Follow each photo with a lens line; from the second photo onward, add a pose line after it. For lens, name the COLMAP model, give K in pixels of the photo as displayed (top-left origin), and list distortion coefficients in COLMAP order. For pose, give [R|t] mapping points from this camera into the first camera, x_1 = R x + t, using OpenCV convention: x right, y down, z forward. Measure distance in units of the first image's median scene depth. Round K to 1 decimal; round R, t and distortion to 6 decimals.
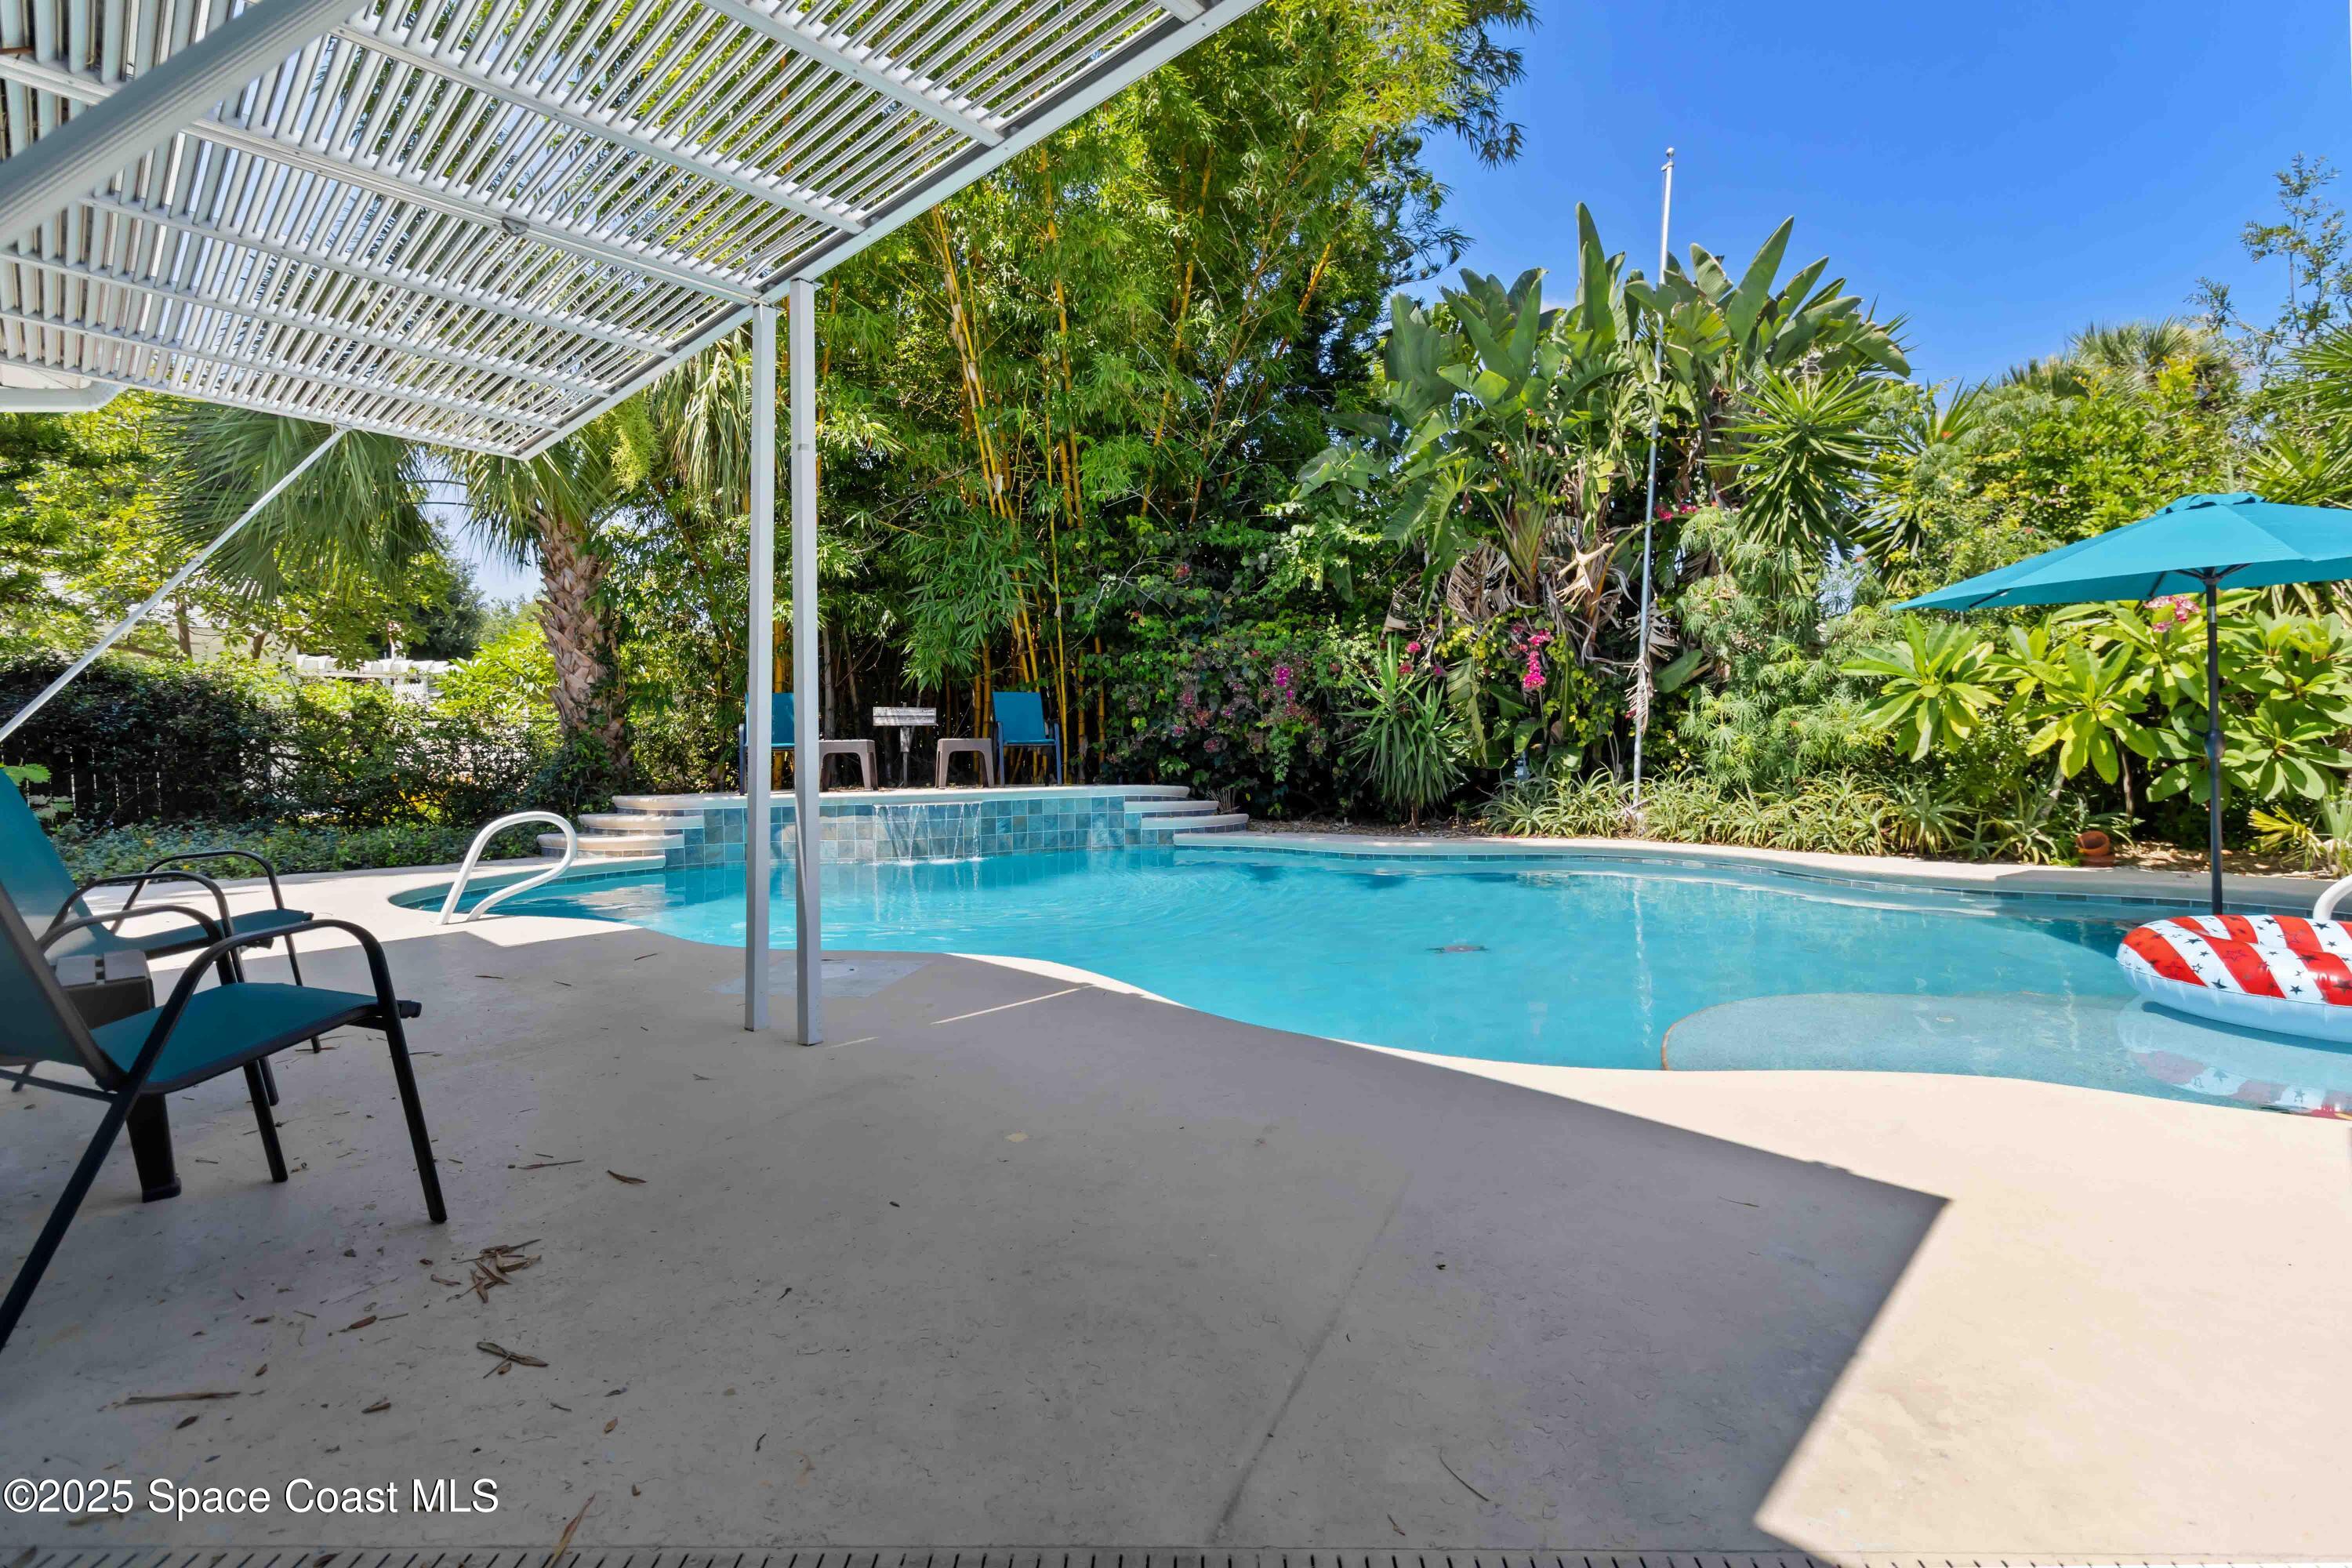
lens RADIAL K [[1092.5, 0, 1174.9], [0, 1092.5, 760.6], [0, 0, 1]] dist [0.001467, 0.000657]
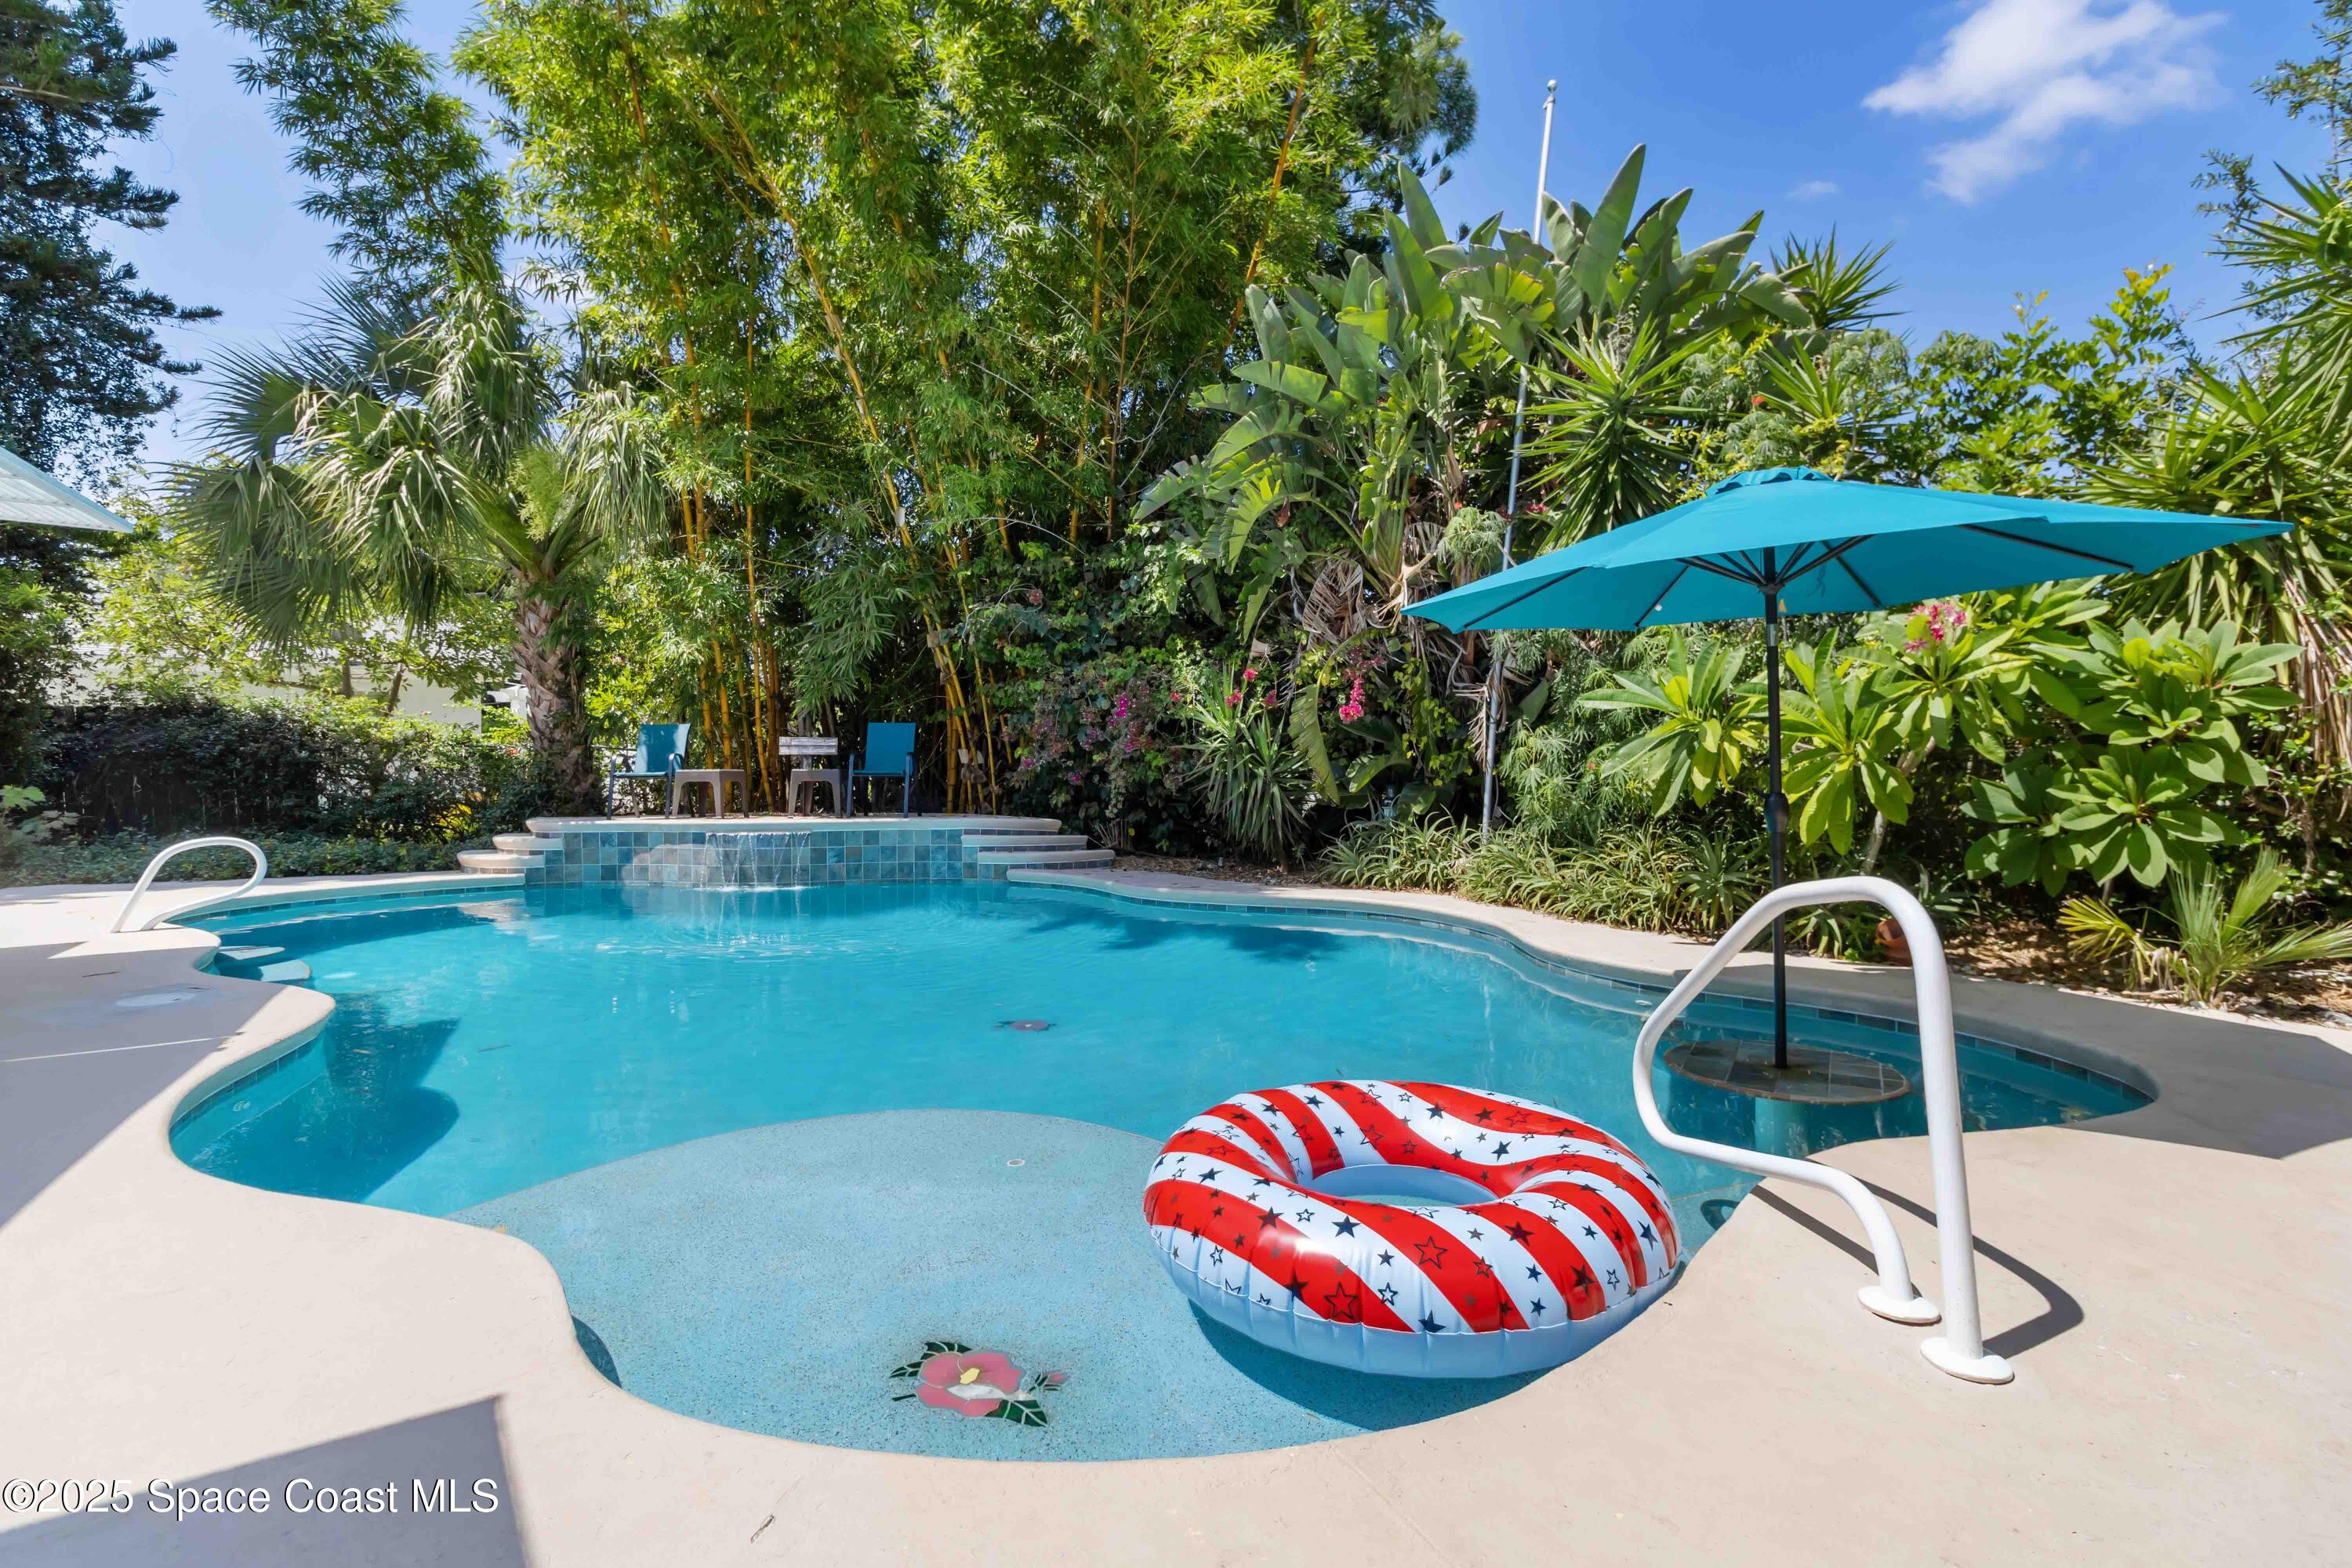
lens RADIAL K [[1092.5, 0, 1174.9], [0, 1092.5, 760.6], [0, 0, 1]] dist [0.001467, 0.000657]
pose [[0.960729, 0.008583, -0.277356, 0.425684], [-0.012715, 0.999833, -0.013104, -0.019417], [0.277197, 0.016116, 0.960678, 0.110497]]
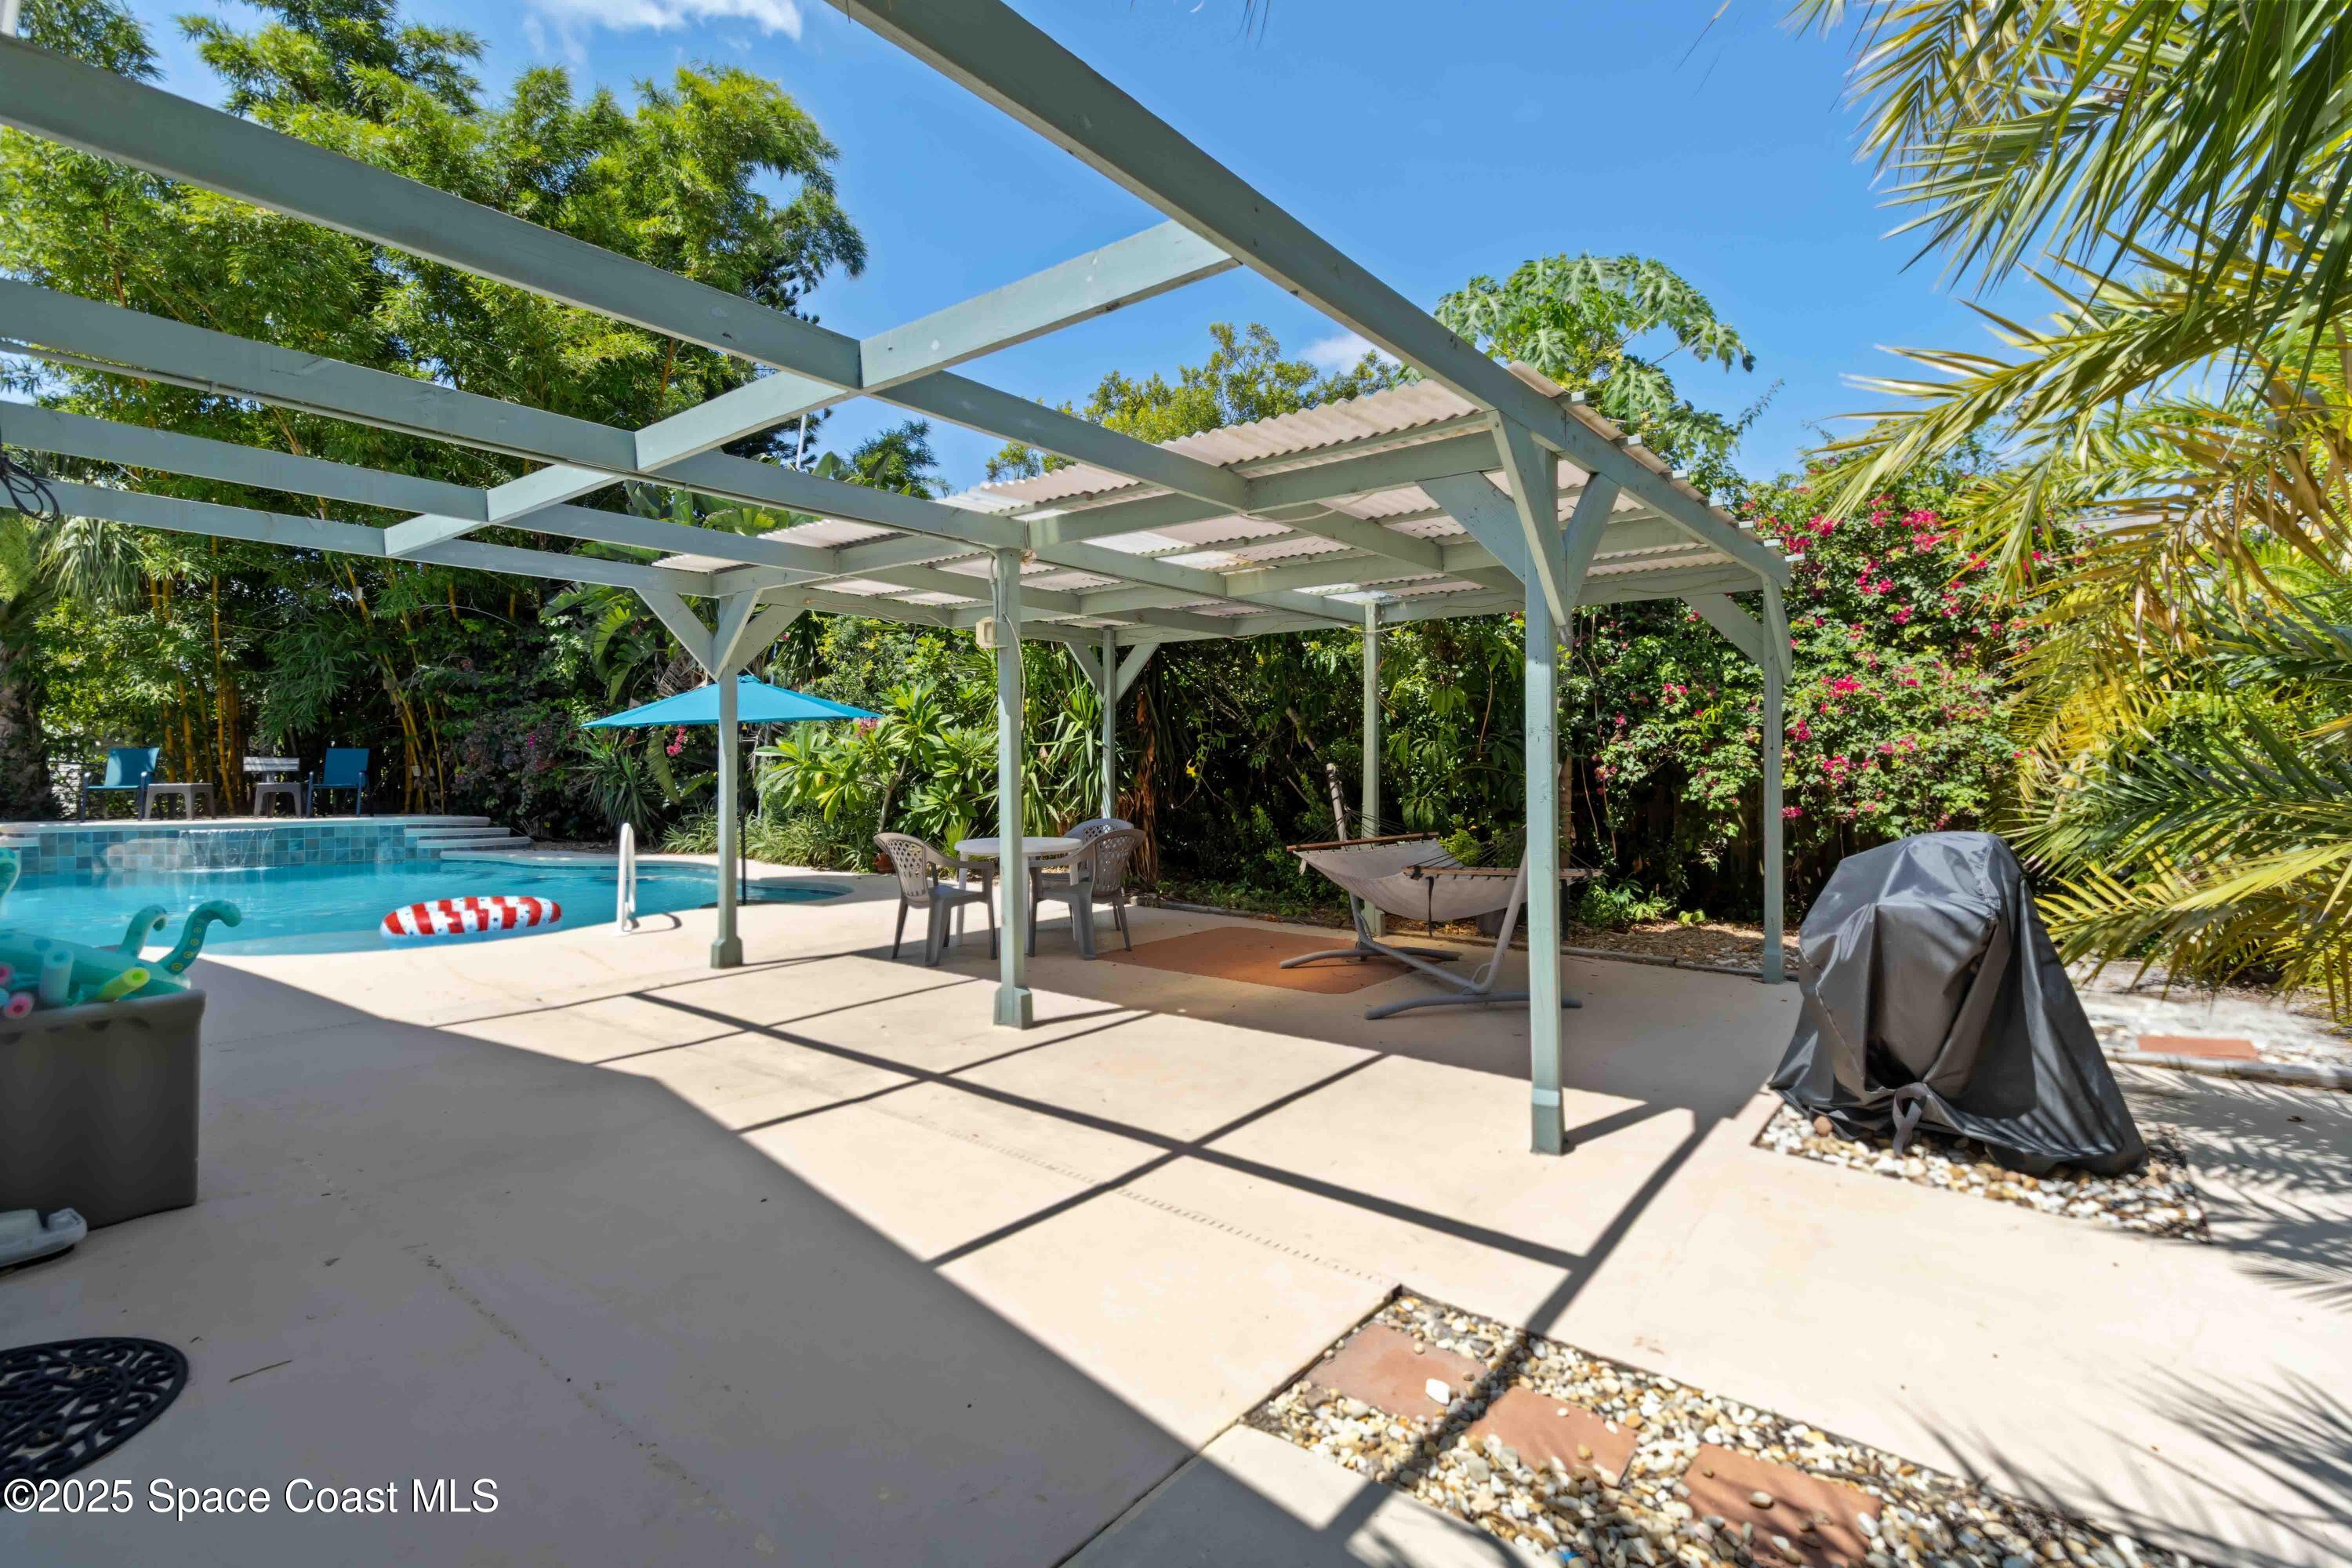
lens RADIAL K [[1064.9, 0, 1170.9], [0, 1064.9, 748.4], [0, 0, 1]] dist [-0.000490, -0.000213]
pose [[0.994314, 0.014227, 0.105533, 0.825036], [-0.011380, 0.999556, -0.027530, -0.040981], [-0.105878, 0.026173, 0.994035, -0.499807]]
